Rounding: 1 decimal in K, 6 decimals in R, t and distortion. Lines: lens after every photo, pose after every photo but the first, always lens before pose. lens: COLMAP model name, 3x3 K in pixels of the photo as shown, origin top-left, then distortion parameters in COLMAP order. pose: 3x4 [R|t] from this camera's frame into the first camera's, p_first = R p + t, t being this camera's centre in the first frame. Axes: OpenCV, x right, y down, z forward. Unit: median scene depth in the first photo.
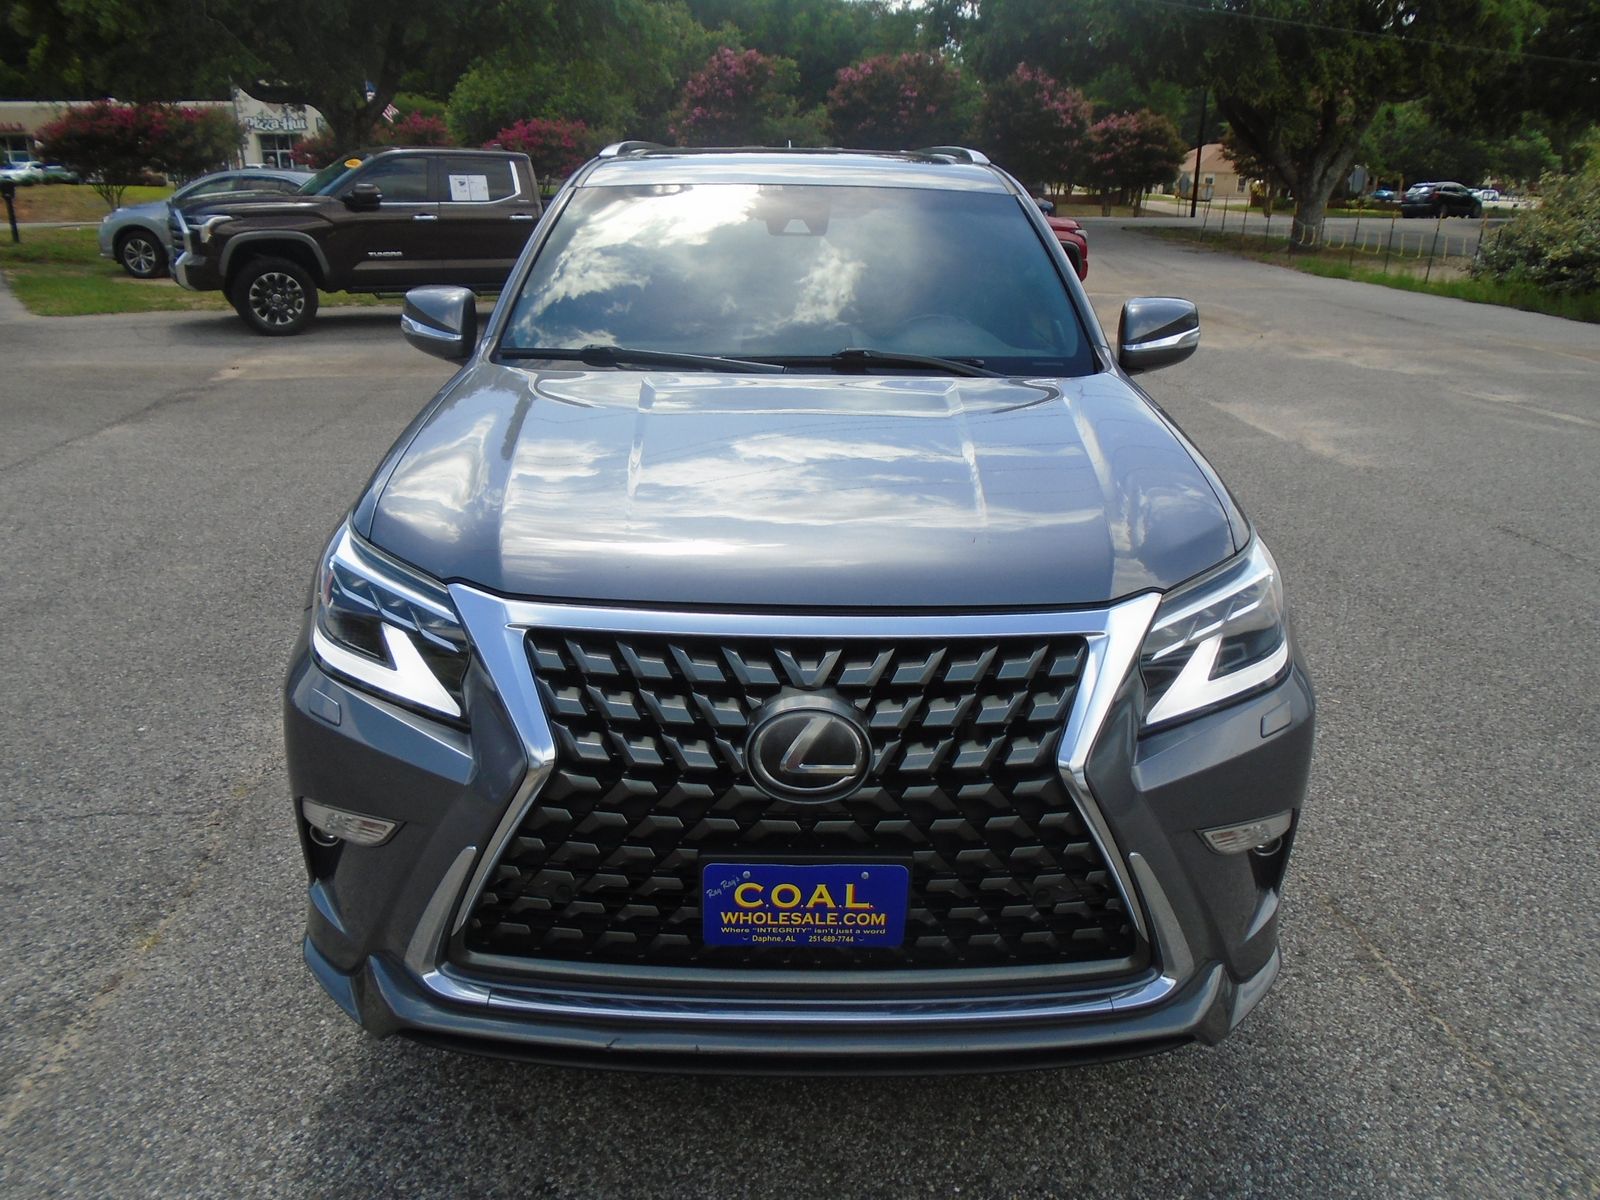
lens RADIAL K [[1235.7, 0, 788.9], [0, 1235.7, 610.9], [0, 0, 1]] dist [-0.015864, 0.006217]
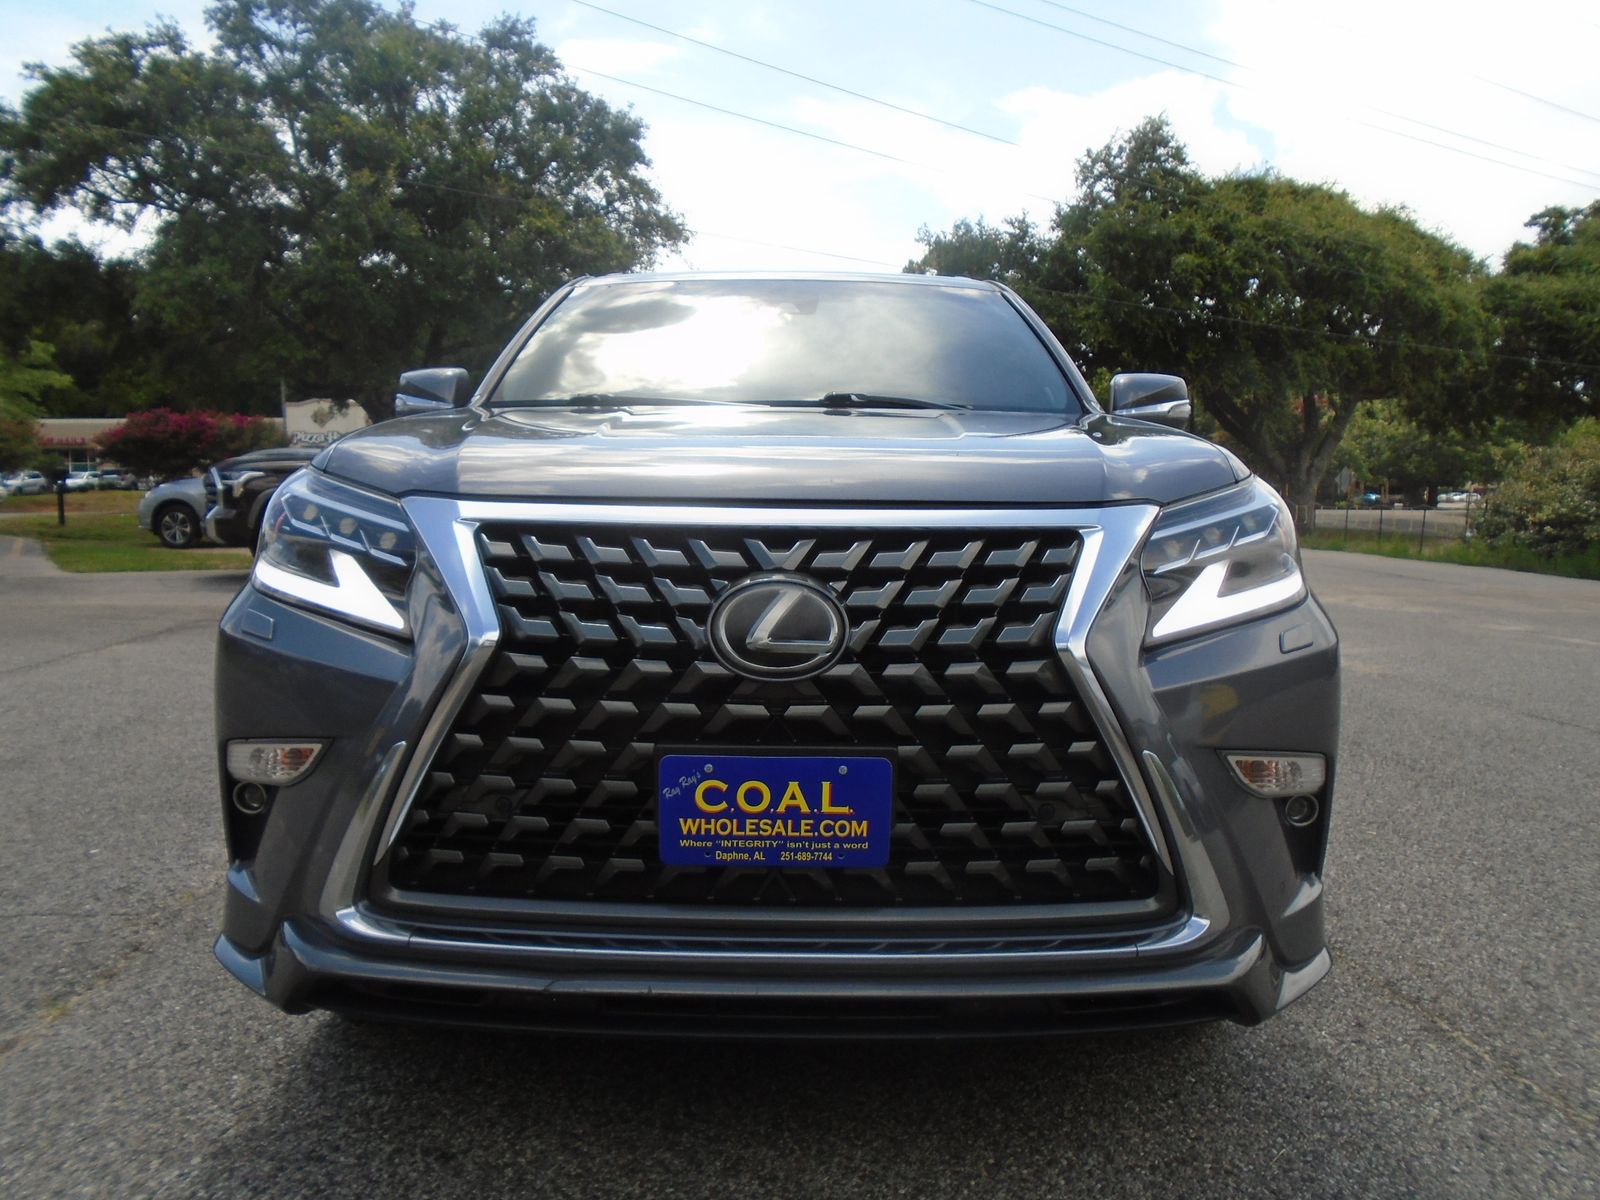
lens RADIAL K [[1235.7, 0, 790.2], [0, 1235.7, 606.9], [0, 0, 1]] dist [-0.015864, 0.006217]
pose [[0.999939, -0.003755, -0.010400, 0.027123], [0.001152, 0.970837, -0.239739, 0.252265], [0.010997, 0.239712, 0.970782, 0.093084]]
